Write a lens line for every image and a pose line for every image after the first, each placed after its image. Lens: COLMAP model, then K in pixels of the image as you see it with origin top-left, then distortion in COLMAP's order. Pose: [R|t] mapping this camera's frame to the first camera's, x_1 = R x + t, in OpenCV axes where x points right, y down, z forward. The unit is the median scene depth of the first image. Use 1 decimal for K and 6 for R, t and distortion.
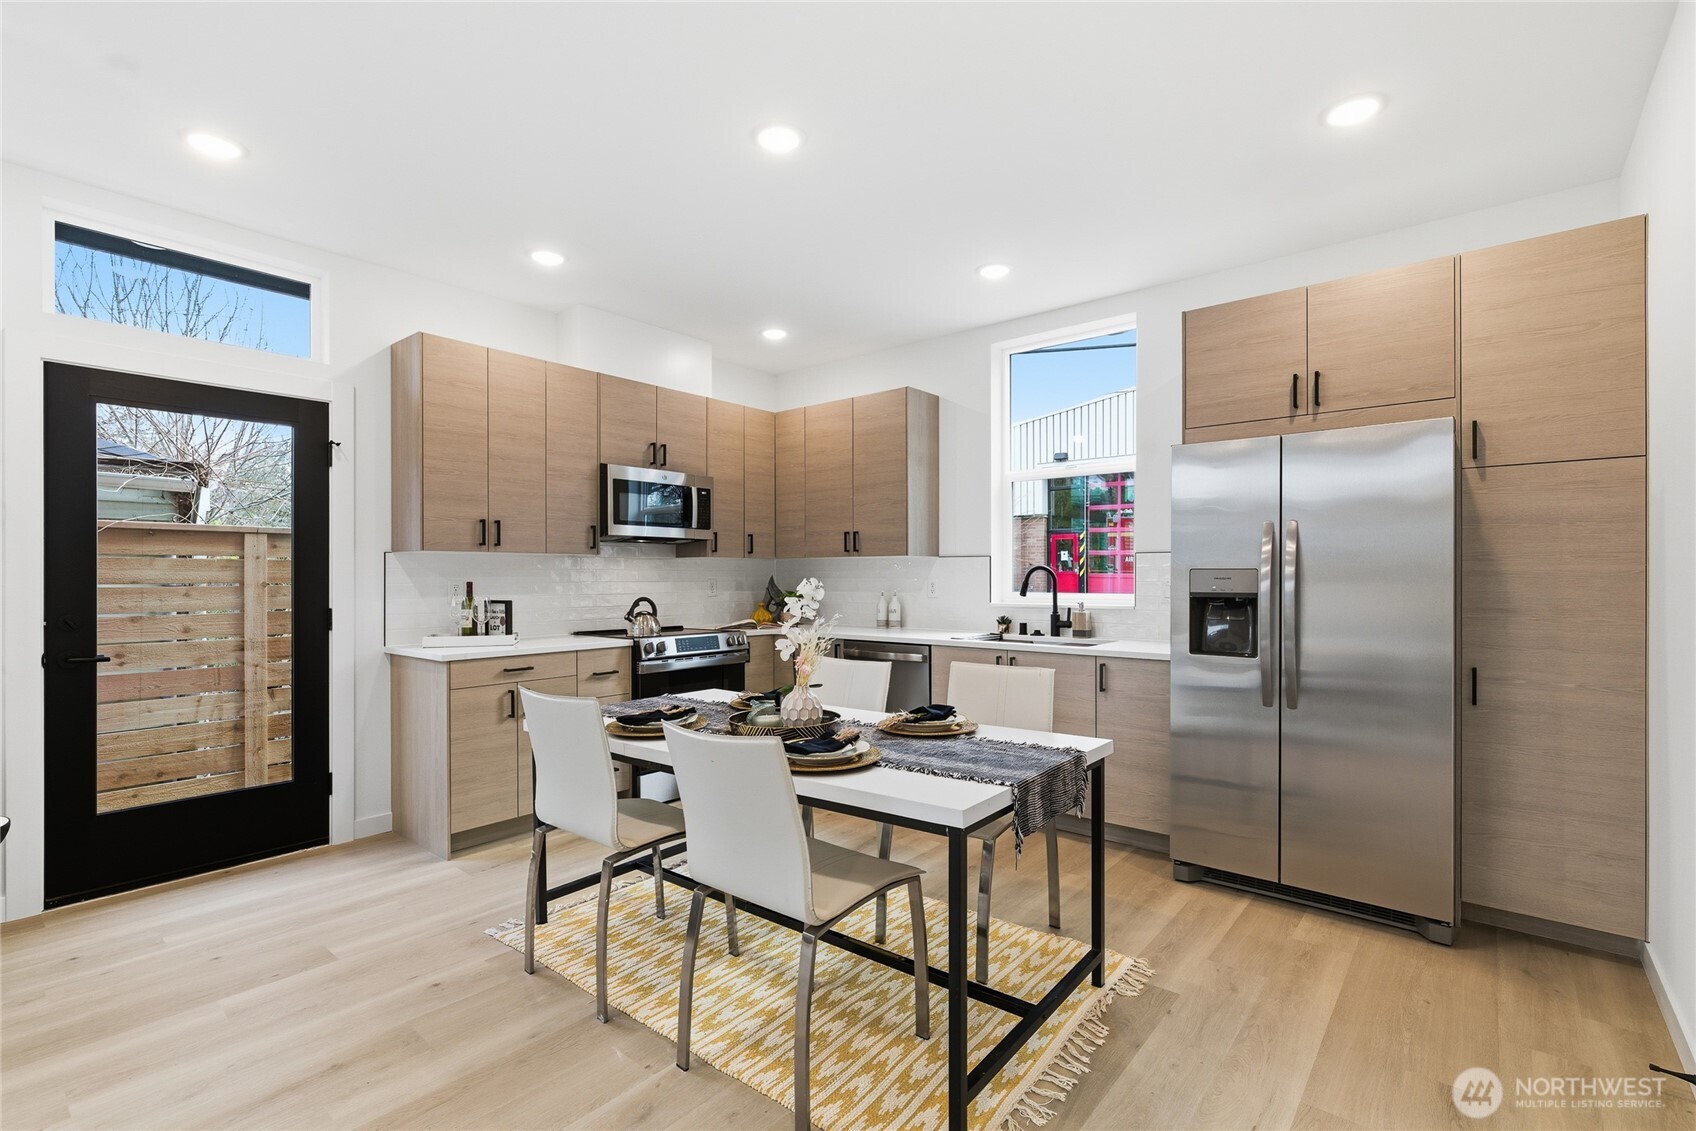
lens RADIAL K [[771.4, 0, 845.2], [0, 771.4, 571.0], [0, 0, 1]] dist [-0.000964, -0.000241]
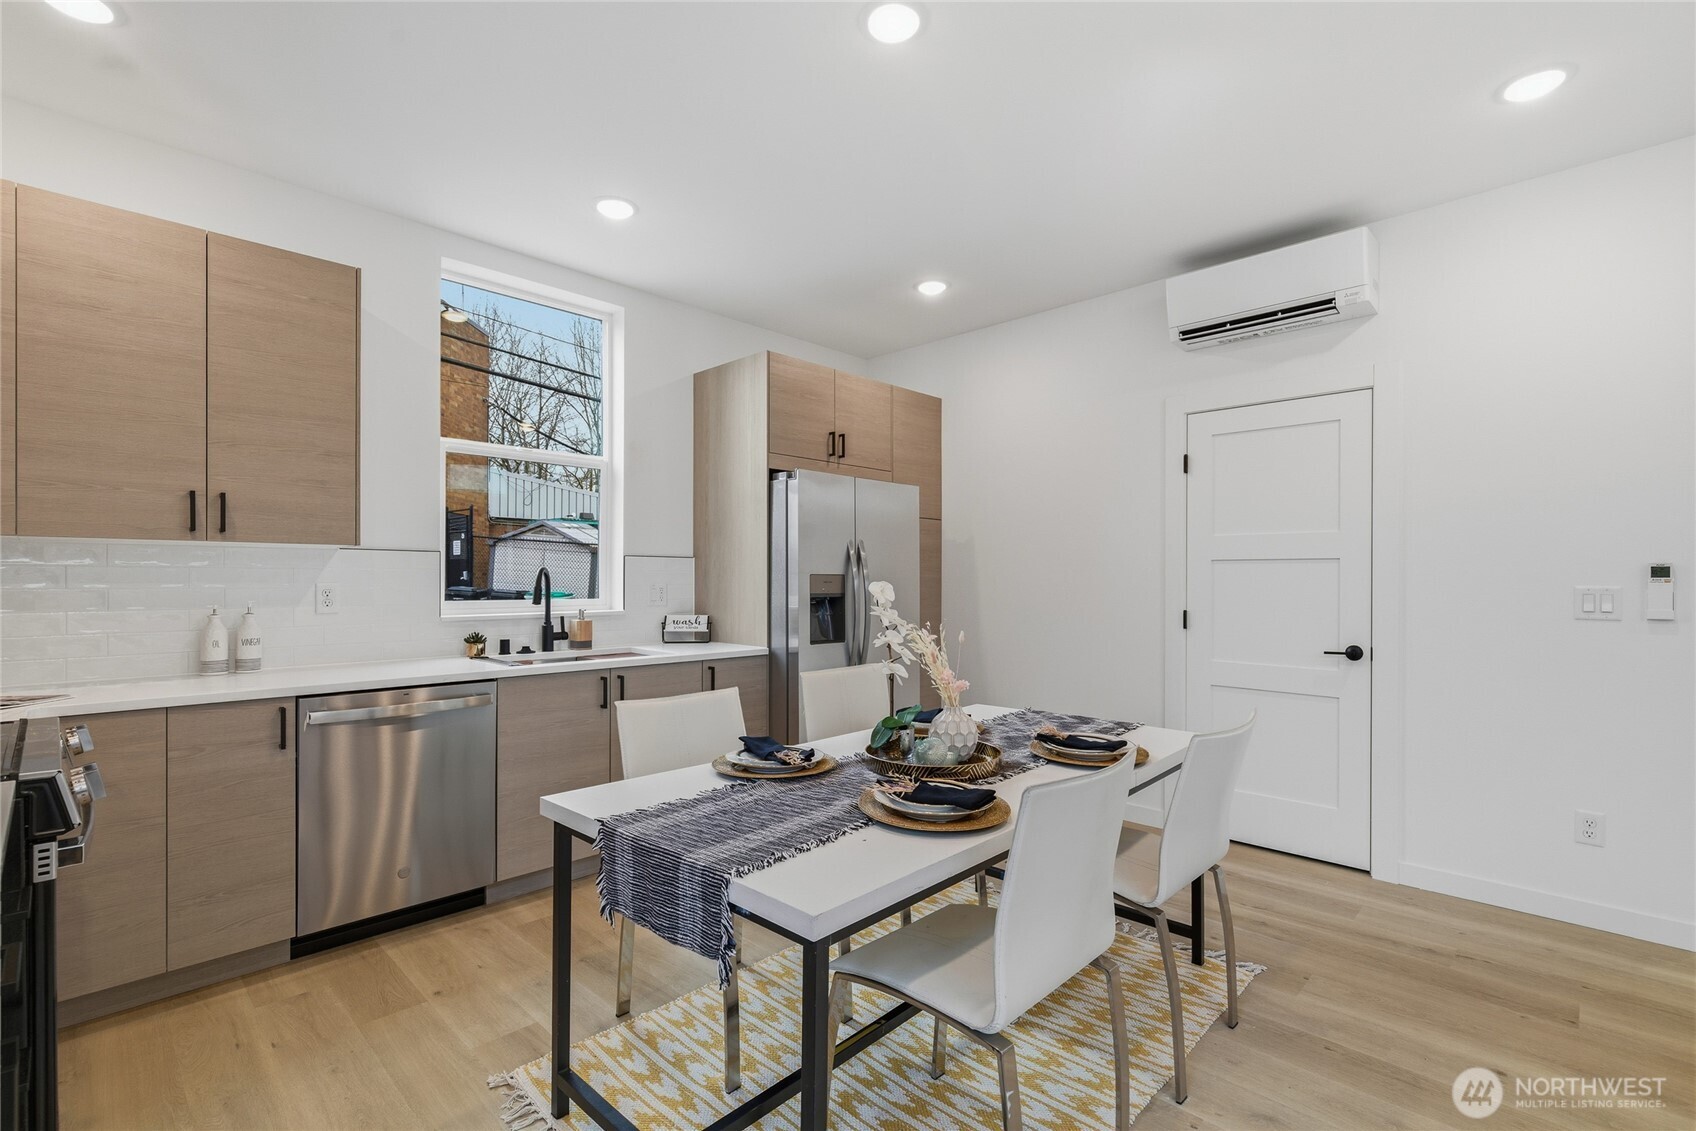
lens RADIAL K [[771.4, 0, 853.9], [0, 771.4, 574.4], [0, 0, 1]] dist [-0.000964, -0.000241]
pose [[0.068683, 0.008198, 0.997605, -0.543591], [-0.005205, 0.999956, -0.007859, 0.006334], [-0.997625, -0.004652, 0.068723, 0.621055]]
